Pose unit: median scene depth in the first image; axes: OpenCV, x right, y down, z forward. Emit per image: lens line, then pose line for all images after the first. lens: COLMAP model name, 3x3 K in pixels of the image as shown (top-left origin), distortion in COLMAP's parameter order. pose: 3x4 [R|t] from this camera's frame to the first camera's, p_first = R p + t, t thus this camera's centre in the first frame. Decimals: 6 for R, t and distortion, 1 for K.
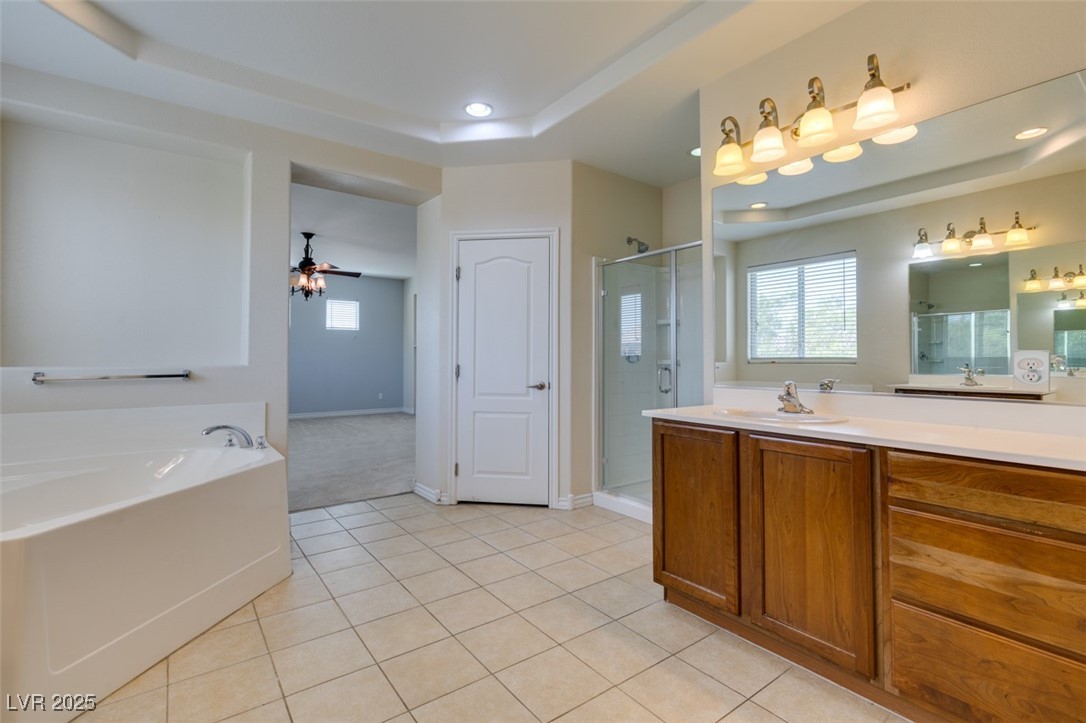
lens RADIAL K [[495.5, 0, 539.3], [0, 495.5, 347.2], [0, 0, 1]] dist [0.002952, 0.000328]
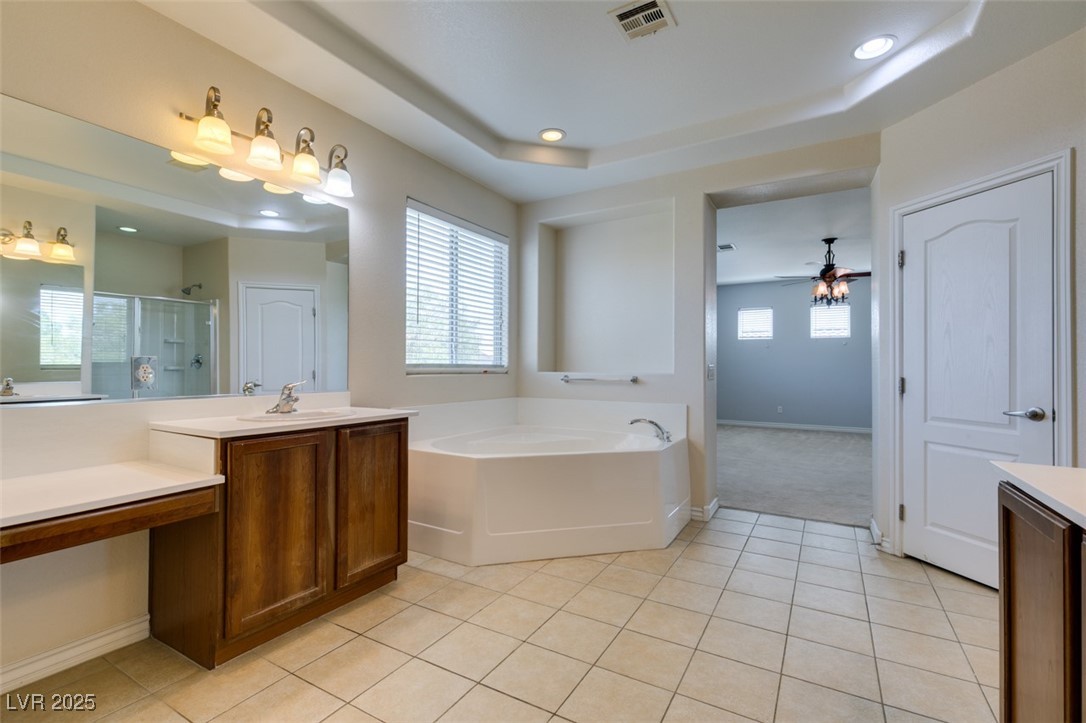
lens RADIAL K [[491.9, 0, 539.7], [0, 491.9, 362.3], [0, 0, 1]] dist [0.003041, 0.000046]
pose [[0.391869, -0.005664, -0.920004, 0.330139], [0.014366, 0.999897, -0.000037, 0.003654], [0.919909, -0.013203, 0.391910, 0.183719]]
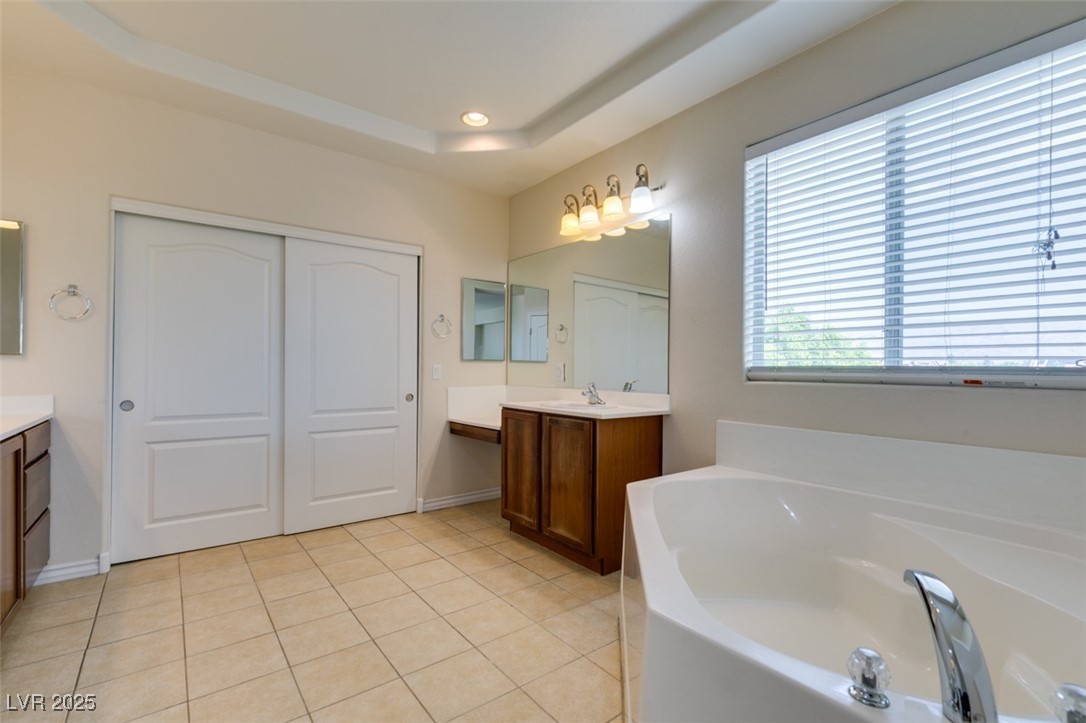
lens RADIAL K [[487.8, 0, 541.4], [0, 487.8, 364.7], [0, 0, 1]] dist [0.004140, -0.000304]
pose [[-0.999804, -0.003816, -0.019424, -0.288387], [-0.003360, 0.999720, -0.023435, 0.017909], [0.019508, -0.023365, -0.999537, 0.982364]]
